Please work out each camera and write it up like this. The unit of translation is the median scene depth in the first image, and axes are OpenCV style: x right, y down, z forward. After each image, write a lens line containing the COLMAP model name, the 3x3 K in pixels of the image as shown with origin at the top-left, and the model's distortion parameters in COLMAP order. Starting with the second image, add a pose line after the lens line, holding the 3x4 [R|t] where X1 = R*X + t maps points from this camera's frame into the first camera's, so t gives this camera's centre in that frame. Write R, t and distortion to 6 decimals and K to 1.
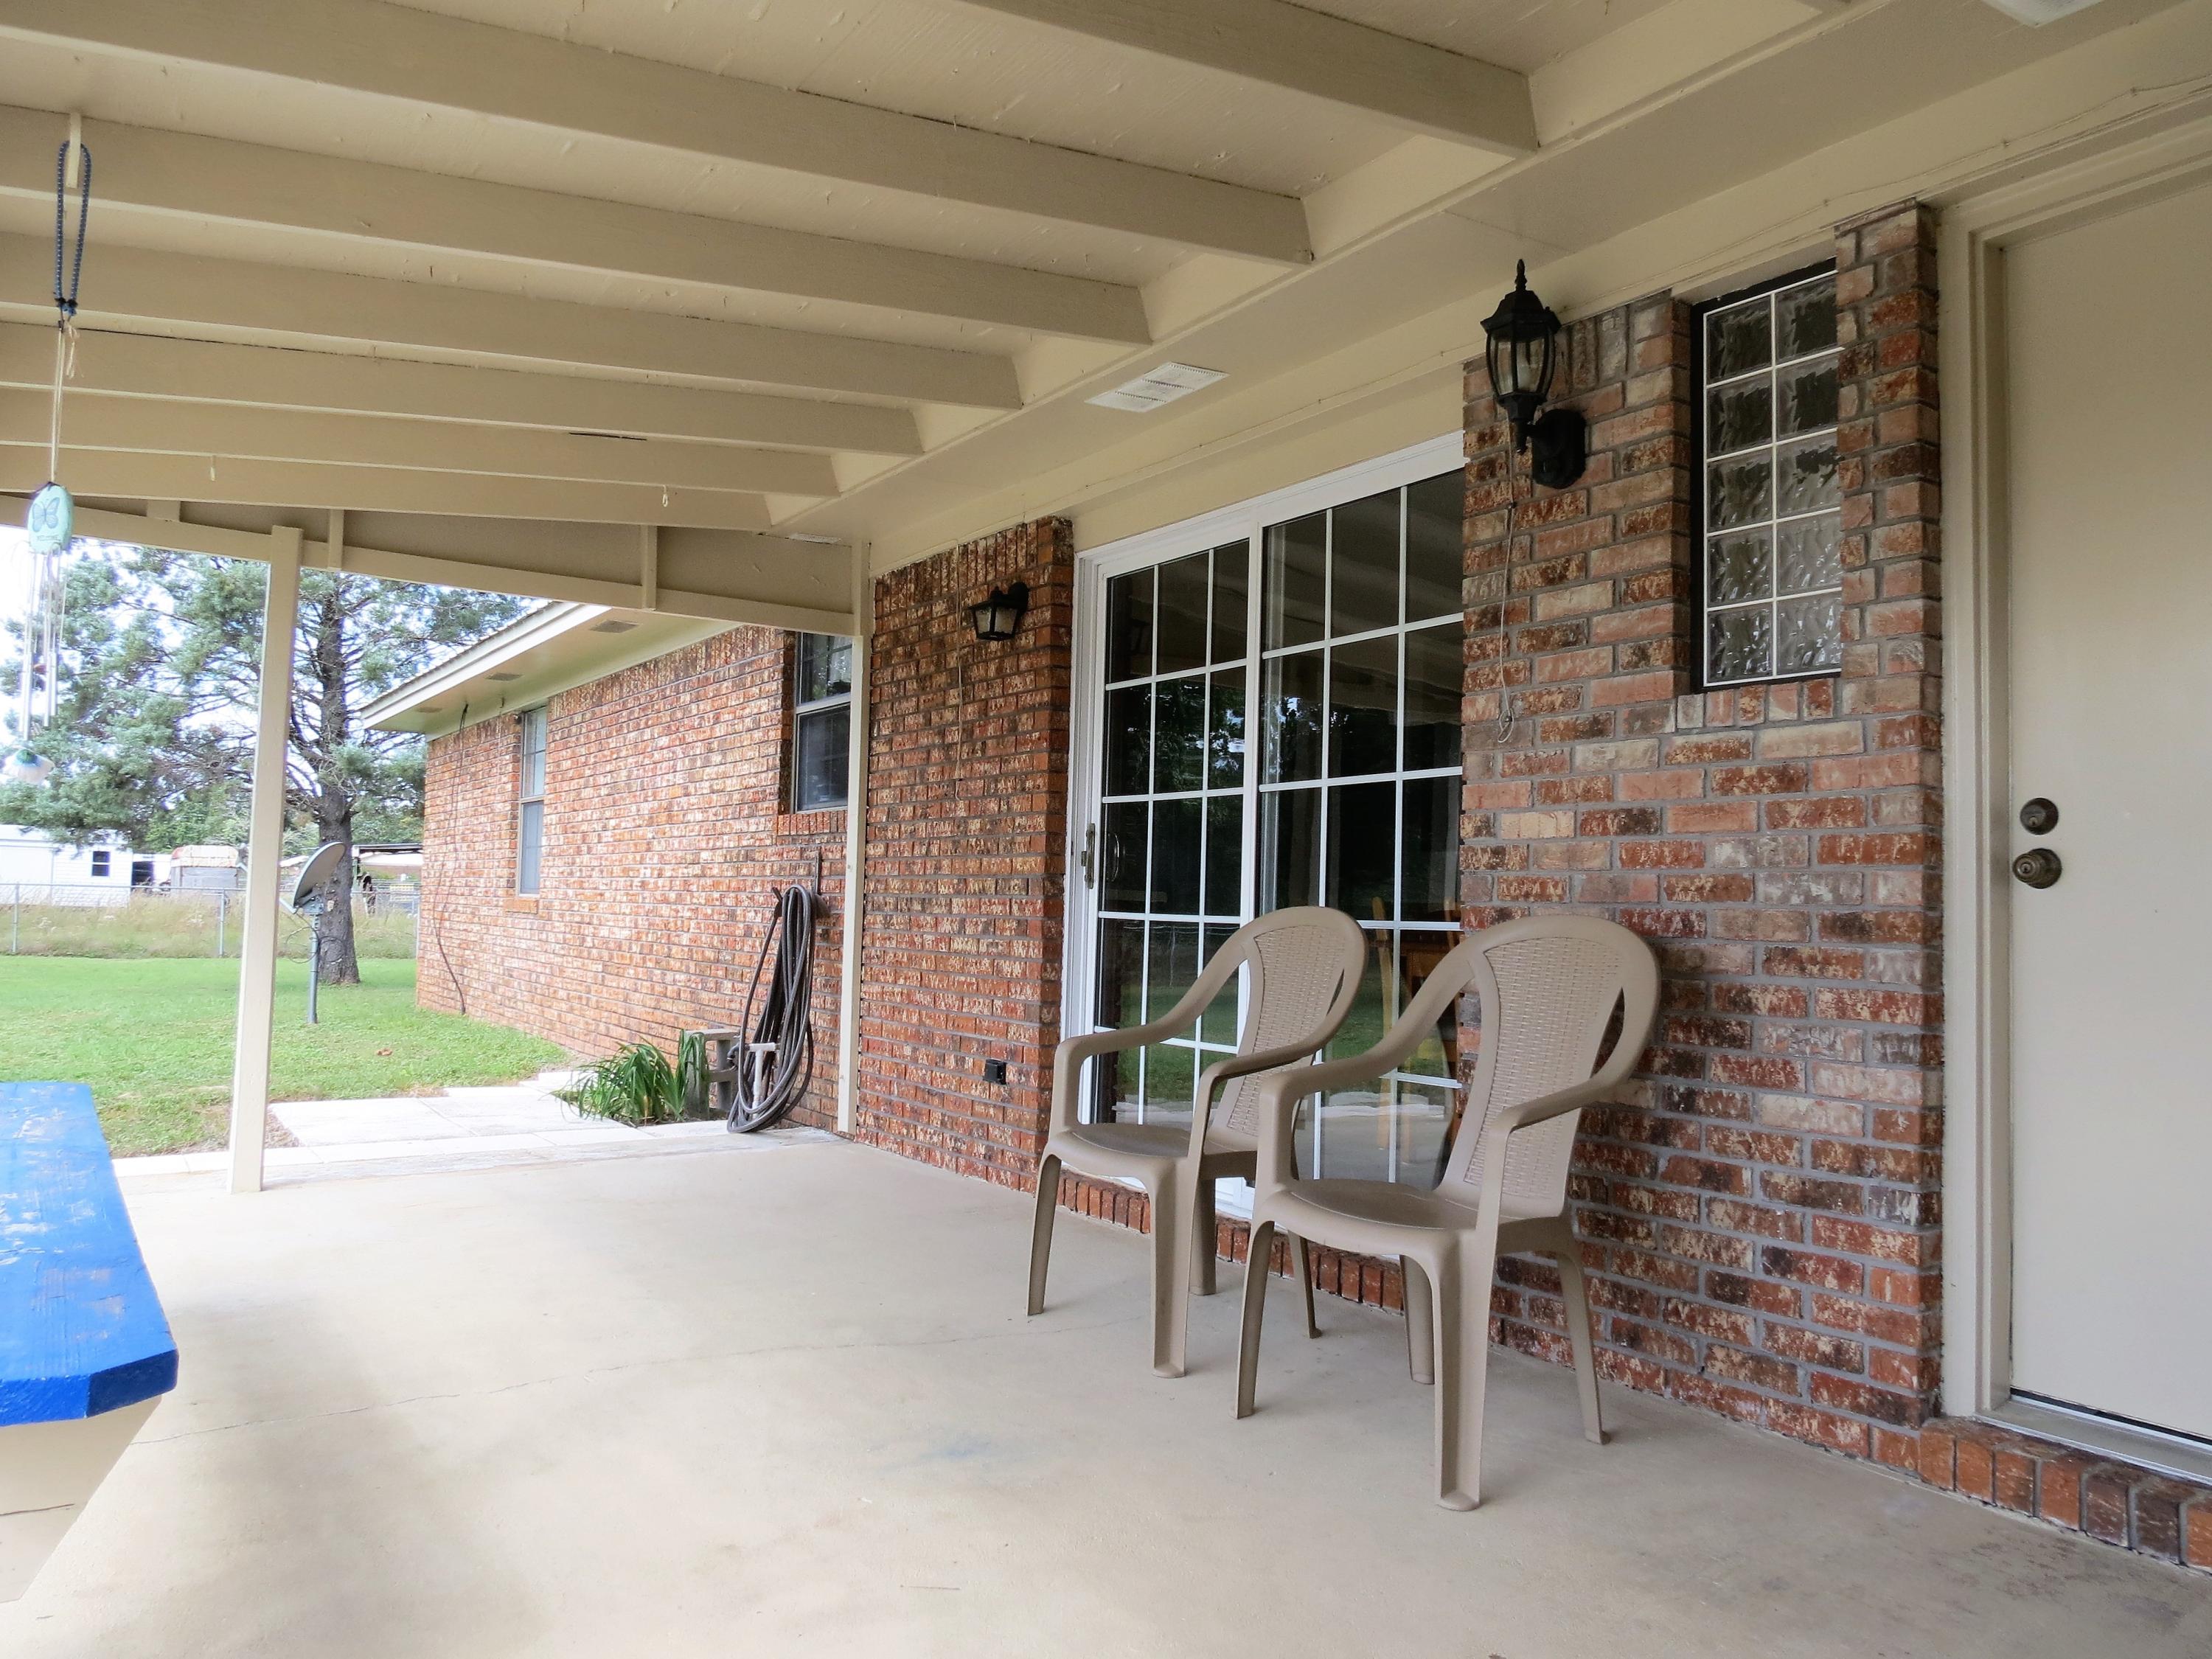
lens RADIAL K [[1570.9, 0, 1113.9], [0, 1570.9, 835.0], [0, 0, 1]] dist [-0.038127, 0.016951]
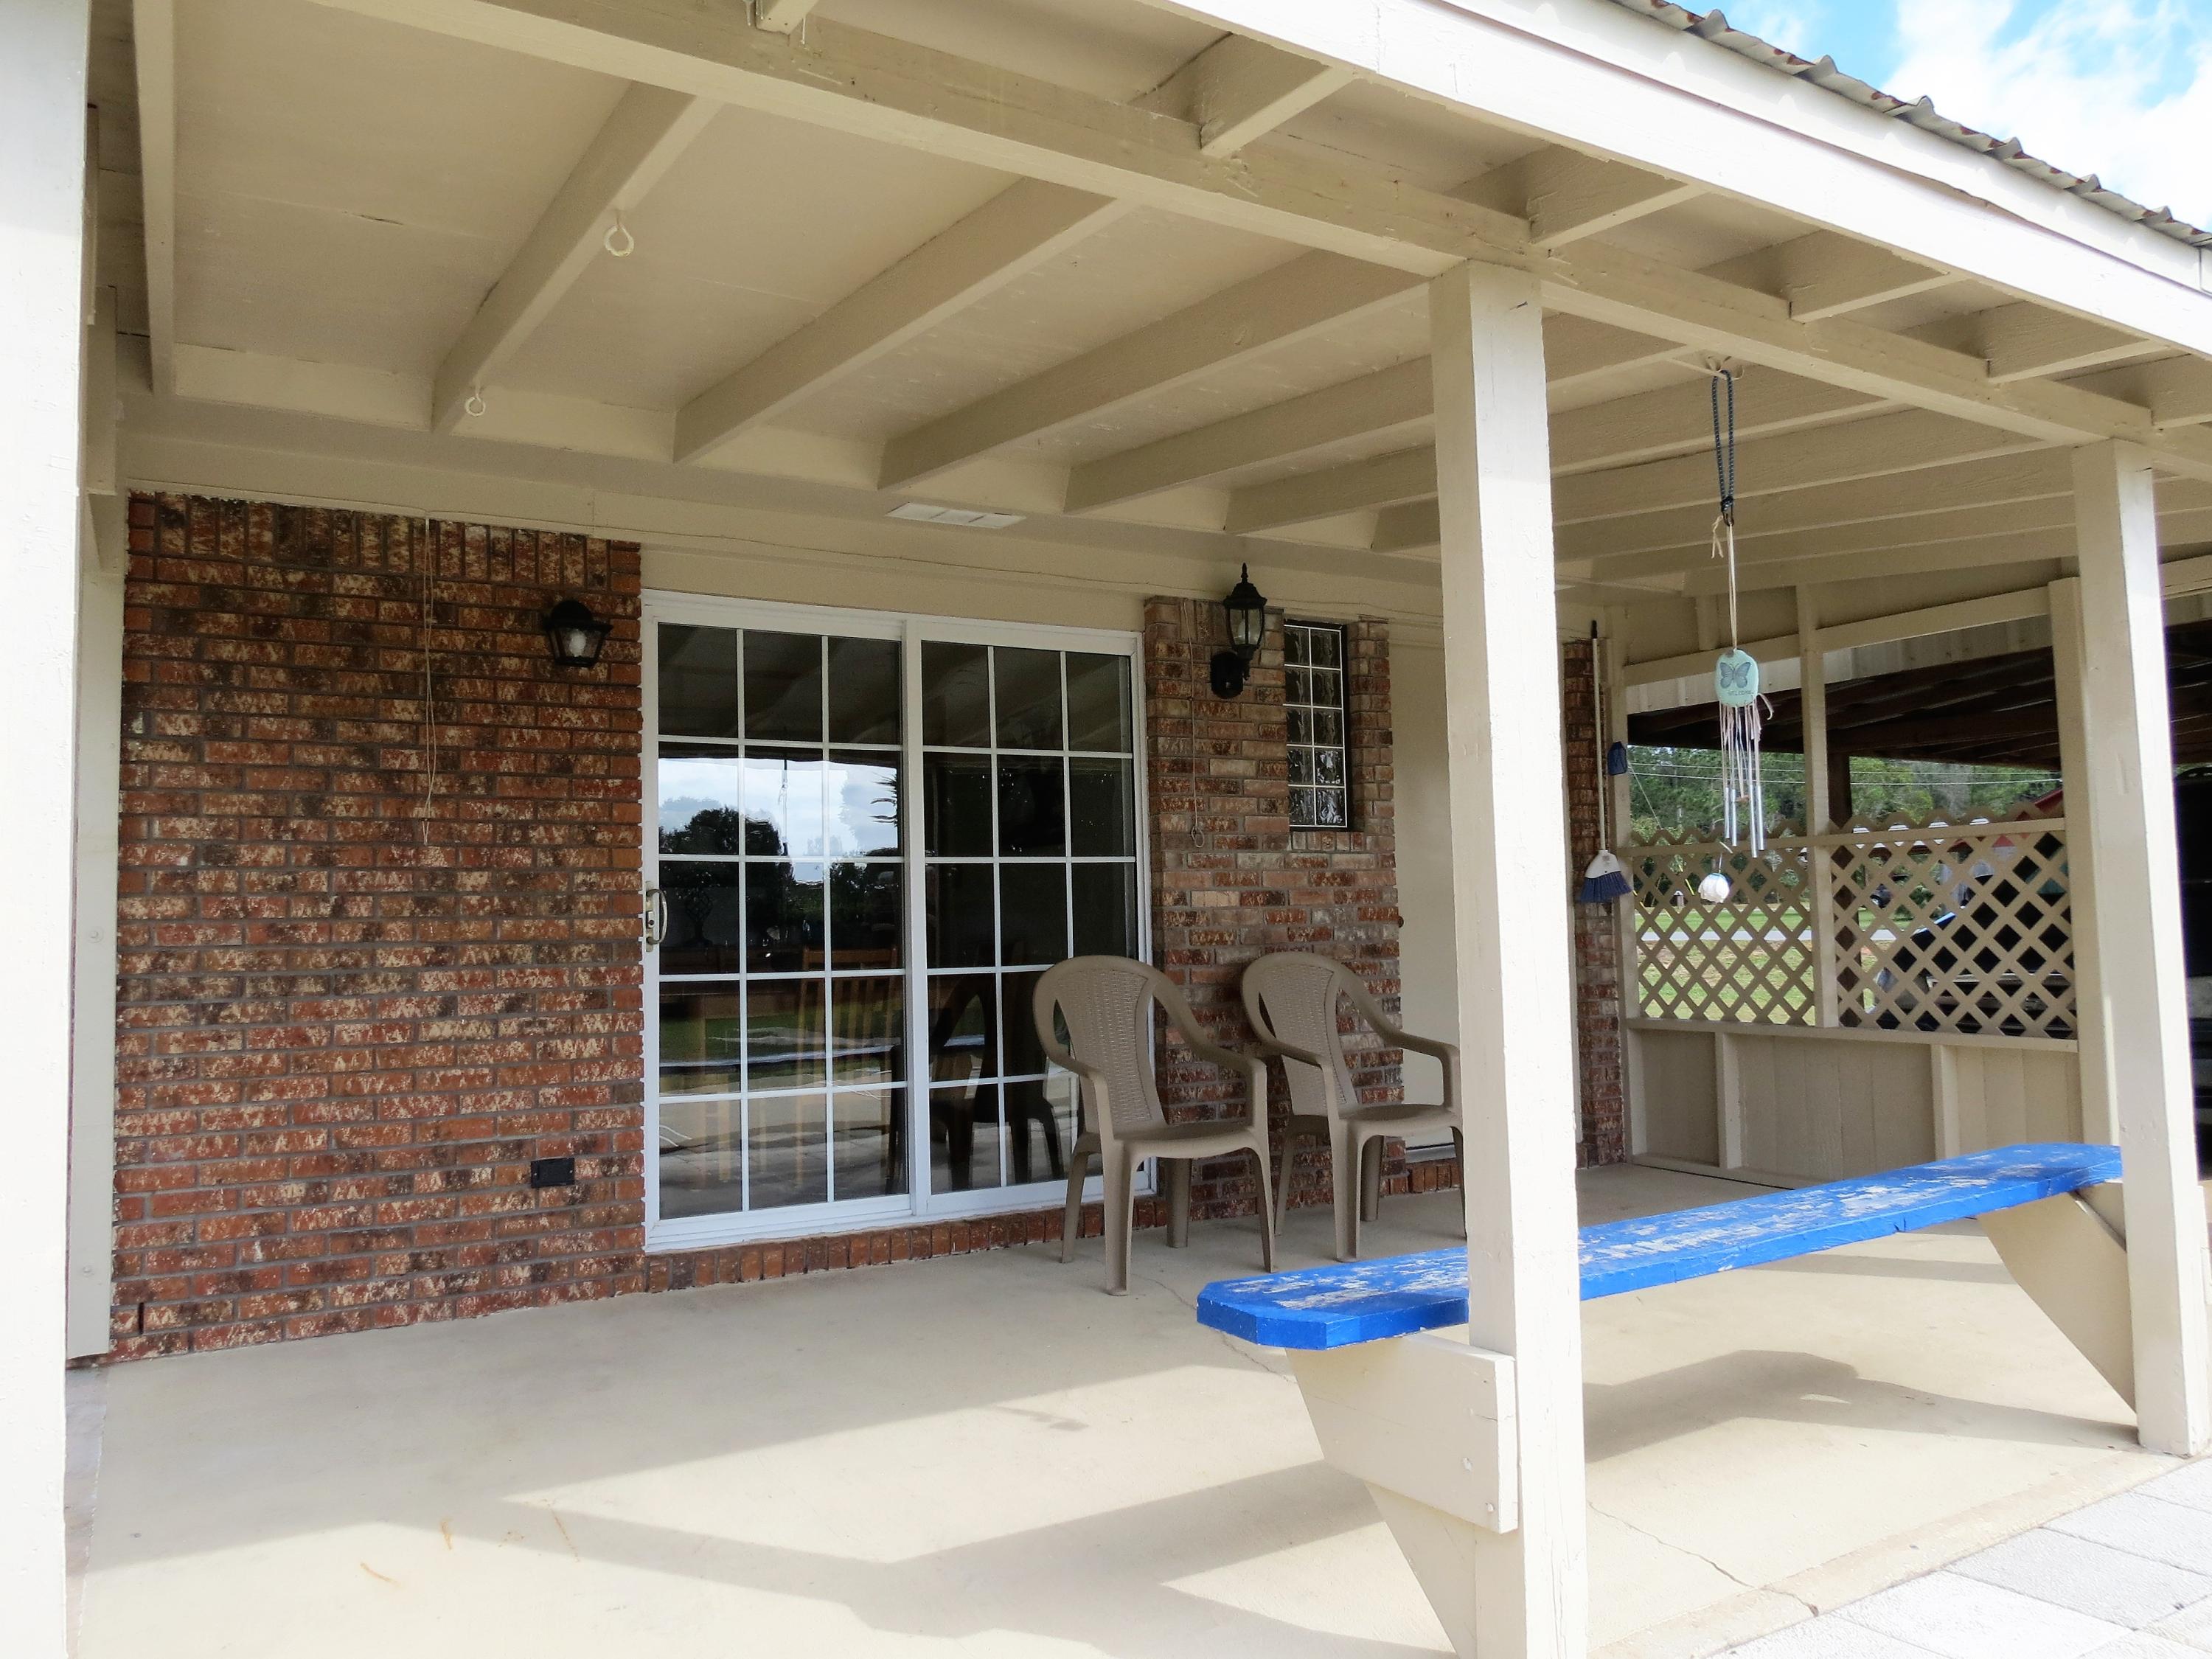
lens RADIAL K [[1570.9, 0, 1118.1], [0, 1570.9, 825.4], [0, 0, 1]] dist [-0.038127, 0.016951]
pose [[0.064566, 0.037819, 0.997197, -1.362927], [-0.025216, 0.999024, -0.036255, -0.020591], [-0.997595, -0.022804, 0.065457, 0.972497]]
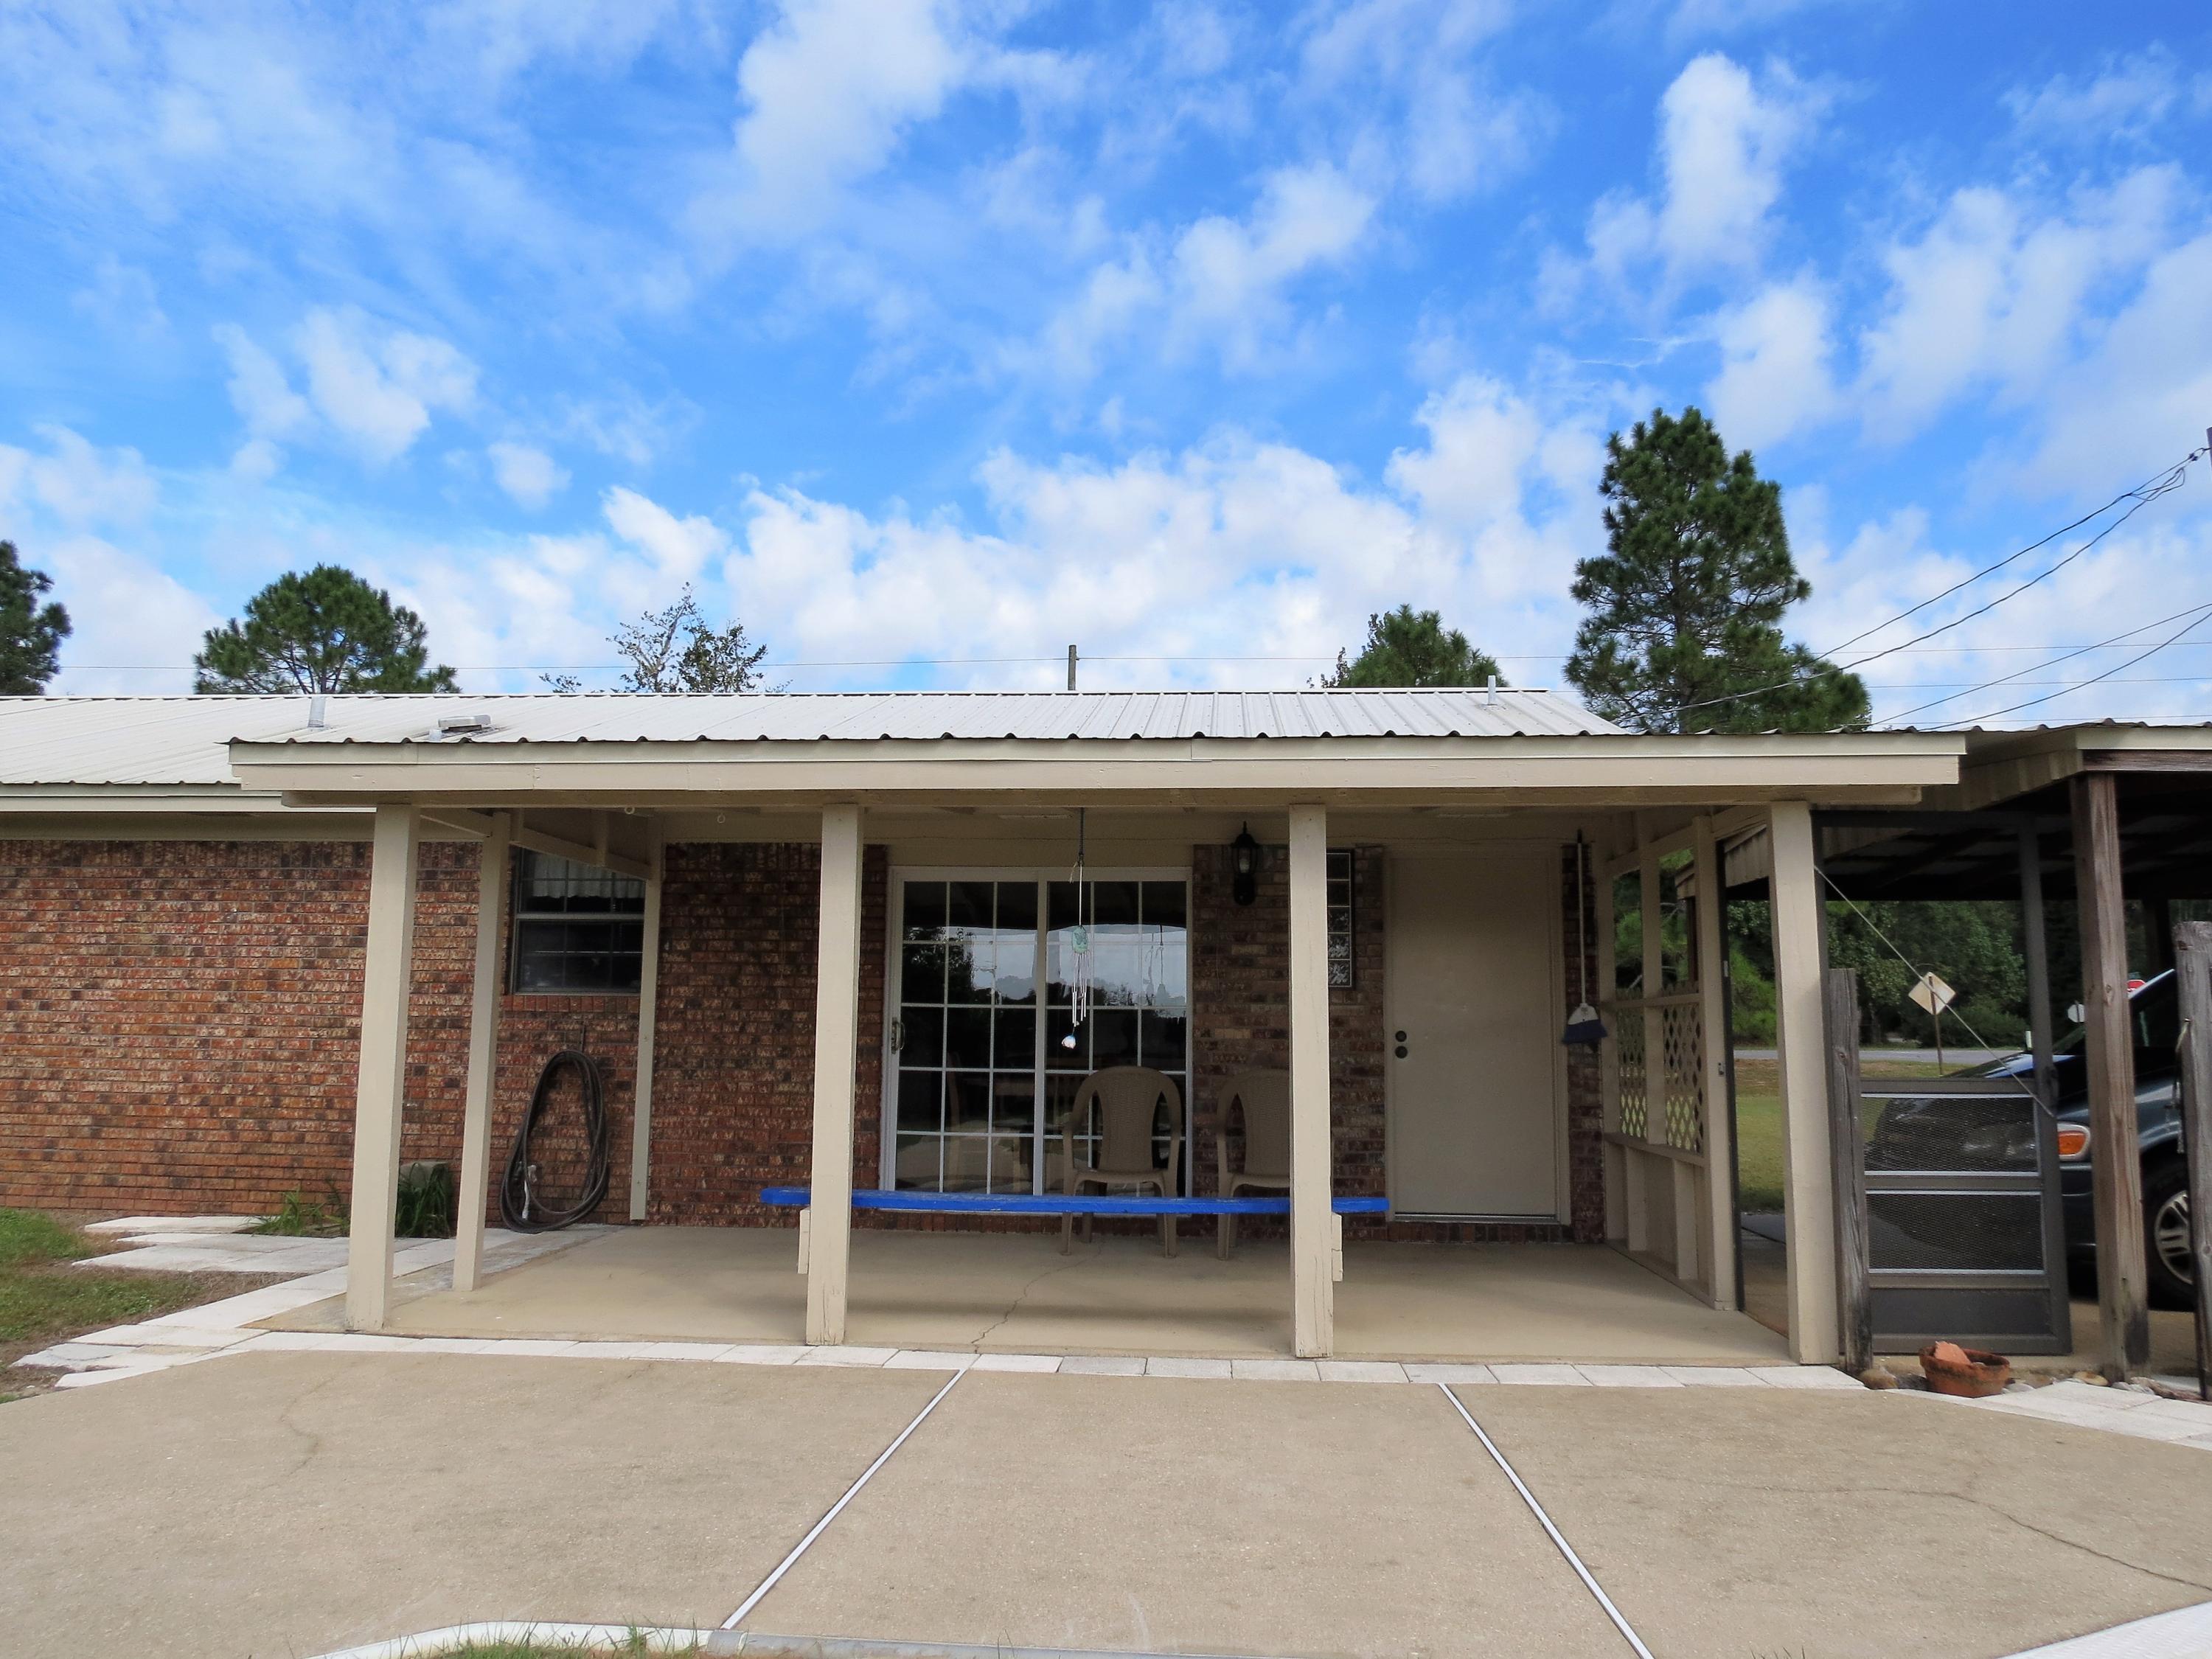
lens RADIAL K [[1570.9, 0, 1113.9], [0, 1570.9, 828.0], [0, 0, 1]] dist [-0.038127, 0.016951]
pose [[0.616891, 0.089963, 0.781890, -1.890905], [-0.033164, 0.995535, -0.088379, -0.107608], [-0.786350, 0.028589, 0.617120, -0.462530]]
